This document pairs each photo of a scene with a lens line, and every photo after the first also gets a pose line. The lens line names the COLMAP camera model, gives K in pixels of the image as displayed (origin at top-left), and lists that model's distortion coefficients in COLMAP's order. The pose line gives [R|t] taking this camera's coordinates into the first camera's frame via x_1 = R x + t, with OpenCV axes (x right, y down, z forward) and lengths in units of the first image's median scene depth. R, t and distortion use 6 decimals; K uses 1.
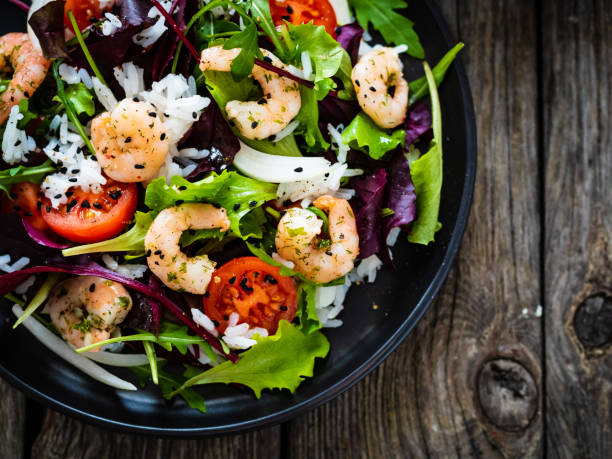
lens RADIAL K [[911.0, 0, 286.1], [0, 911.0, 227.8], [0, 0, 1]] dist [-0.151733, 0.199356]
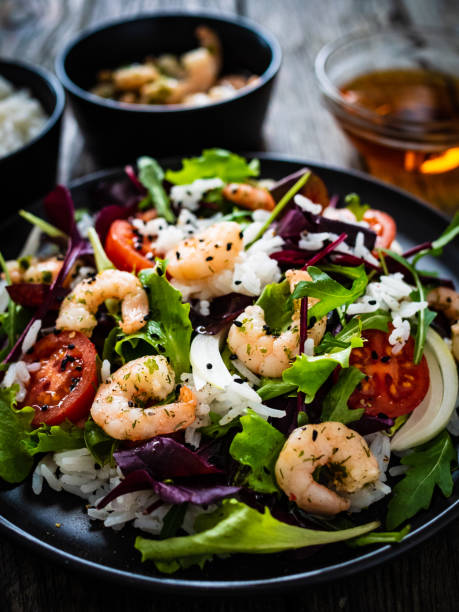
lens RADIAL K [[911.0, 0, 229.5], [0, 911.0, 306.0], [0, 0, 1]] dist [-0.151733, 0.199356]
pose [[0.153174, 0.655950, -0.739099, 0.602624], [-0.979492, 0.199846, -0.025632, -0.081798], [0.130893, 0.727867, 0.673109, 0.356819]]
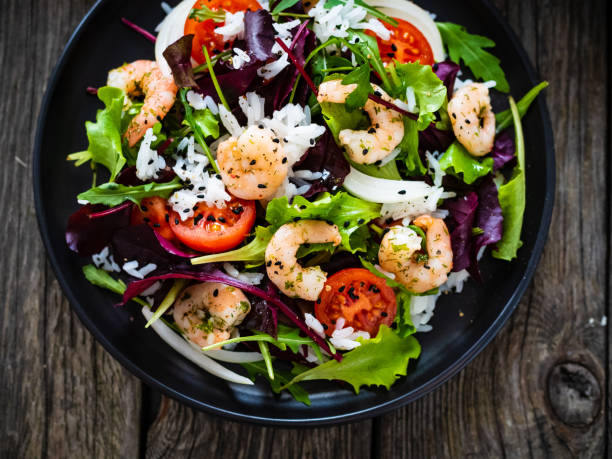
lens RADIAL K [[911.0, 0, 286.1], [0, 911.0, 227.8], [0, 0, 1]] dist [-0.151733, 0.199356]
pose [[0.999708, 0.023755, -0.004535, -0.120529], [-0.023705, 0.999662, 0.010703, -0.027722], [0.004787, -0.010592, 0.999932, -0.123256]]
